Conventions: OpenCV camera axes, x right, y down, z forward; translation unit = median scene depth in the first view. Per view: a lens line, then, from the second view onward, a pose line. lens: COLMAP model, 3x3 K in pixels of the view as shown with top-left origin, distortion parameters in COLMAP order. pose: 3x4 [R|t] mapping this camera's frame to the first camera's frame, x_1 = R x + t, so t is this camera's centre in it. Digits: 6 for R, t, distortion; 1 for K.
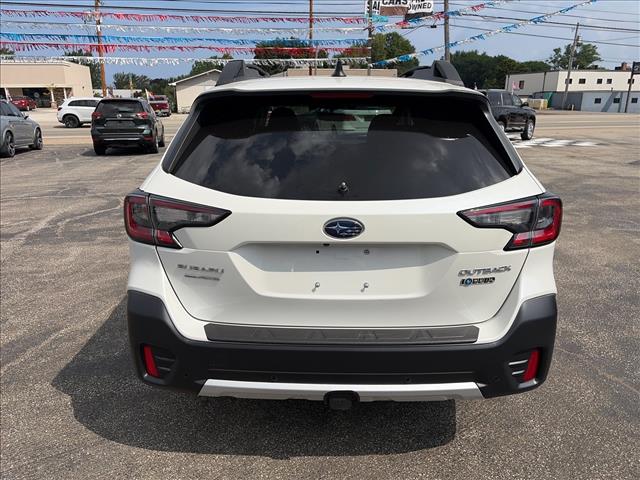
lens RADIAL K [[479.4, 0, 320.0], [0, 479.4, 240.0], [0, 0, 1]] dist [0.101128, -0.122276]
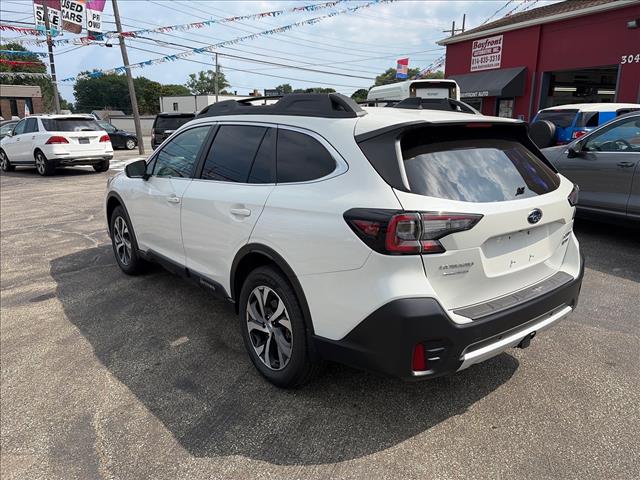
lens RADIAL K [[484.6, 0, 320.0], [0, 484.6, 240.0], [0, 0, 1]] dist [0.066860, -0.081998]
pose [[0.776747, -0.150770, 0.611500, -0.121691], [0.175018, 0.984354, 0.020386, -0.008781], [-0.605006, 0.091189, 0.790982, 0.021388]]
